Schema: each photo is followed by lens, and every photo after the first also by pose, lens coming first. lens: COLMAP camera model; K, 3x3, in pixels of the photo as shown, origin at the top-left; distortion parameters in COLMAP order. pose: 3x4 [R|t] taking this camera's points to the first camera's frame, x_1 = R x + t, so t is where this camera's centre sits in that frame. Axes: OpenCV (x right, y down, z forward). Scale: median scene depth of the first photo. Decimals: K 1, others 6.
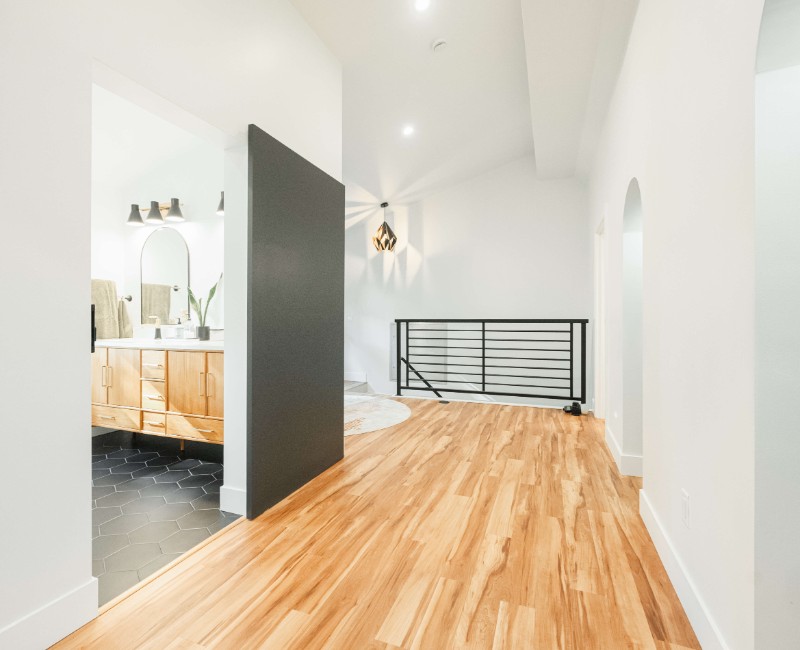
lens RADIAL K [[401.0, 0, 393.1], [0, 401.0, 318.1], [0, 0, 1]] dist [-0.009085, 0.001232]
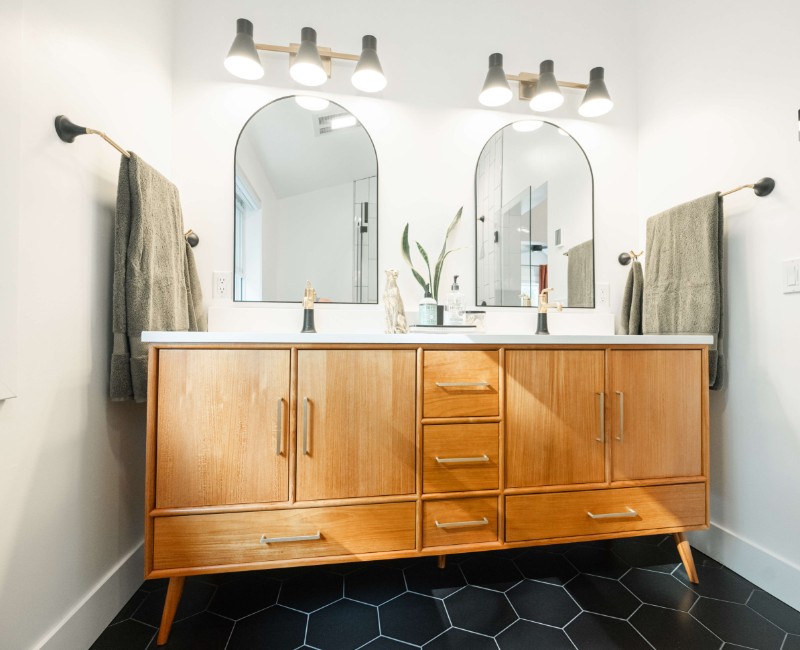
lens RADIAL K [[401.0, 0, 410.5], [0, 401.0, 323.5], [0, 0, 1]] dist [-0.009085, 0.001232]
pose [[0.857978, 0.017654, 0.513383, -0.722934], [-0.005986, 0.999685, -0.024372, 0.052041], [-0.513651, 0.017838, 0.857814, 0.554011]]
